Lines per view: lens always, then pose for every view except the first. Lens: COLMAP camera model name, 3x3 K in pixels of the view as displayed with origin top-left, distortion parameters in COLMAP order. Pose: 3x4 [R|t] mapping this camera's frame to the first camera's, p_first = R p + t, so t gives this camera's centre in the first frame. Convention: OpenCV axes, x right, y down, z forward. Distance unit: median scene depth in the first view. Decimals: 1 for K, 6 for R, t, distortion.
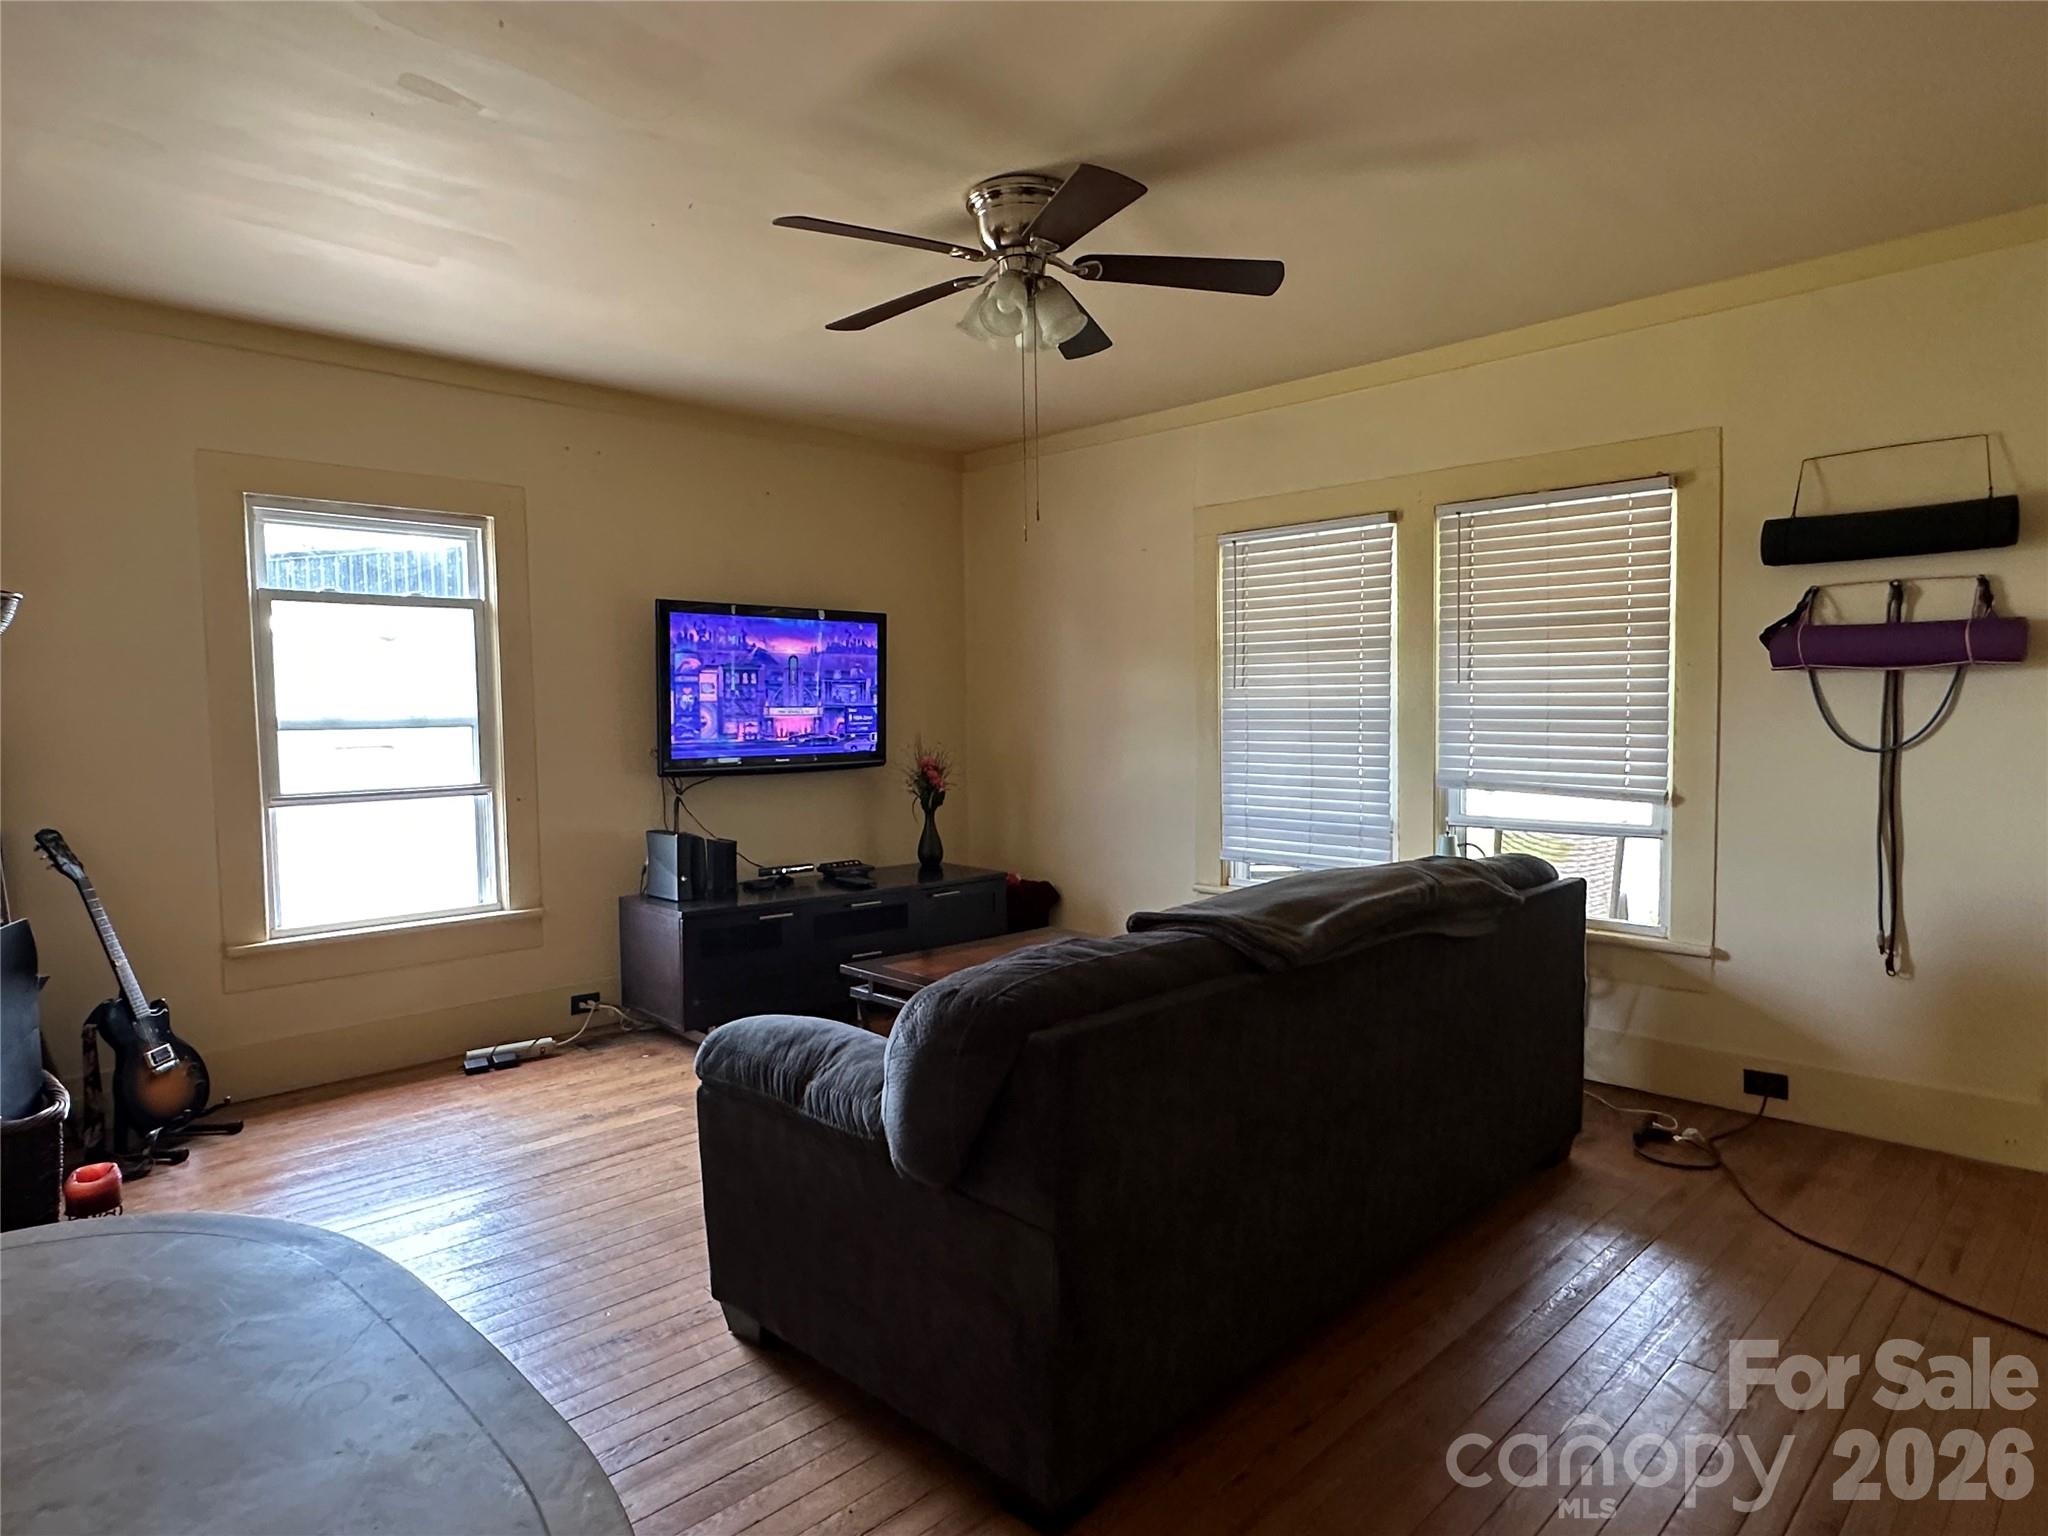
lens RADIAL K [[1203.4, 0, 1024.0], [0, 1203.4, 768.0], [0, 0, 1]] dist [-0.008902, -0.001306]
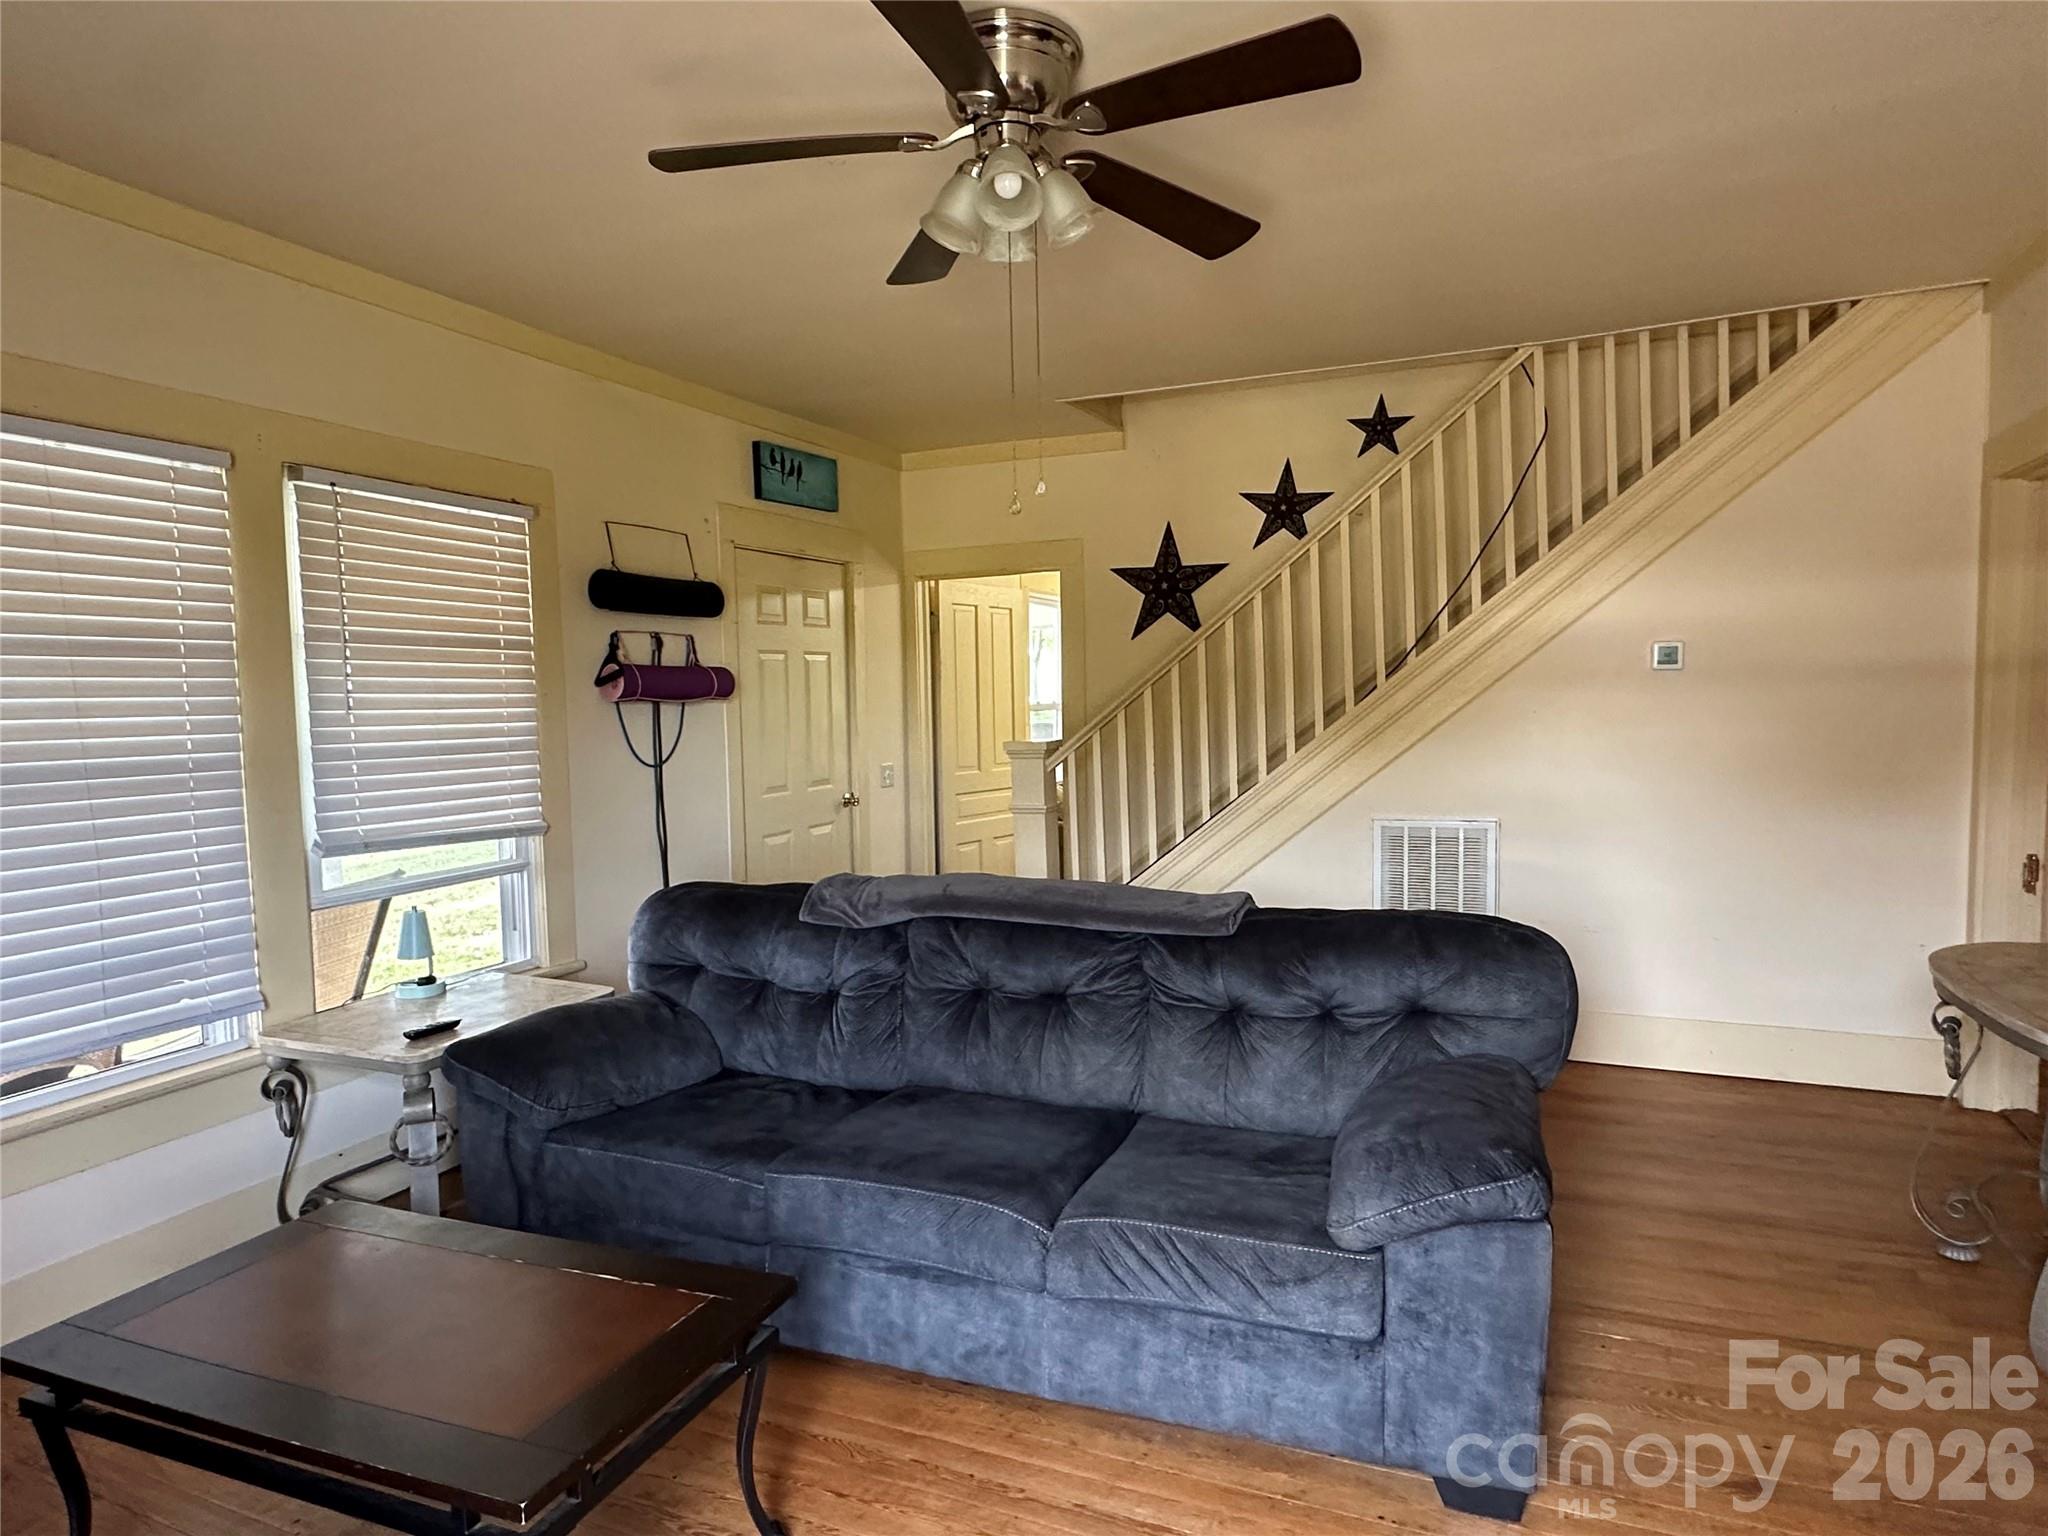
lens RADIAL K [[1203.4, 0, 1024.0], [0, 1203.4, 768.0], [0, 0, 1]] dist [-0.008902, -0.001306]
pose [[-0.390131, -0.014582, 0.920644, -0.550452], [0.104102, 0.992765, 0.059838, -0.042851], [-0.914856, 0.119185, -0.385790, 1.029673]]
